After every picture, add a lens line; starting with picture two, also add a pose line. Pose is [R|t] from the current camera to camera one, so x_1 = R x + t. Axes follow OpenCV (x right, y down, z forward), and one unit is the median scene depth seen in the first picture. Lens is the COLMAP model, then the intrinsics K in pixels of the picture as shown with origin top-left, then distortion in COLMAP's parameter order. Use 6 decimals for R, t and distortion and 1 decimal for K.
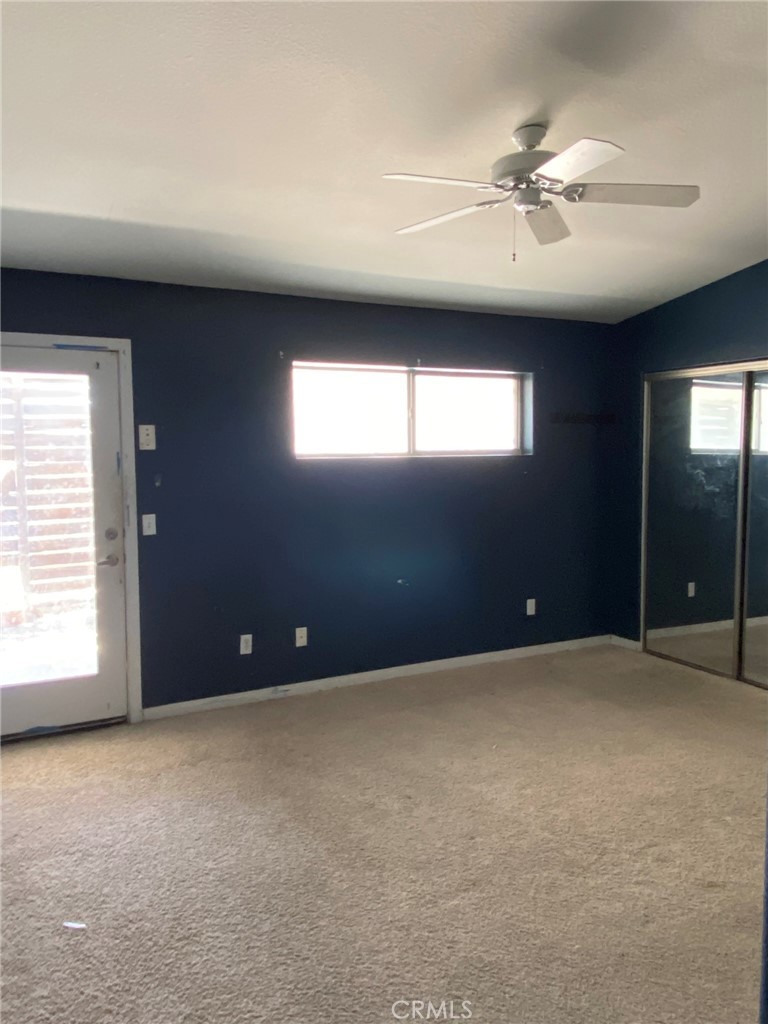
lens RADIAL K [[699.4, 0, 384.0], [0, 699.4, 512.0], [0, 0, 1]] dist [0.036545, 0.001996]
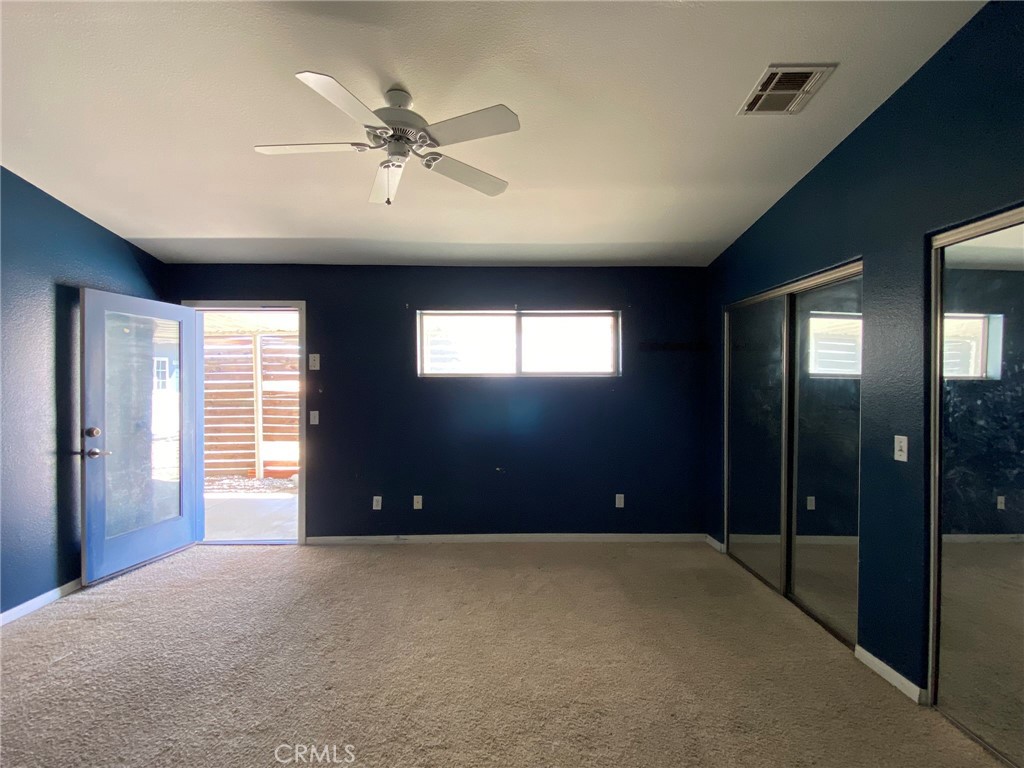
lens RADIAL K [[446.8, 0, 512.0], [0, 446.8, 384.0], [0, 0, 1]] dist [-0.001575, -0.000889]
pose [[0.910110, 0.010783, -0.414226, 0.389800], [-0.042752, 0.996770, -0.067984, -0.006147], [0.412155, 0.079582, 0.907632, 0.221551]]
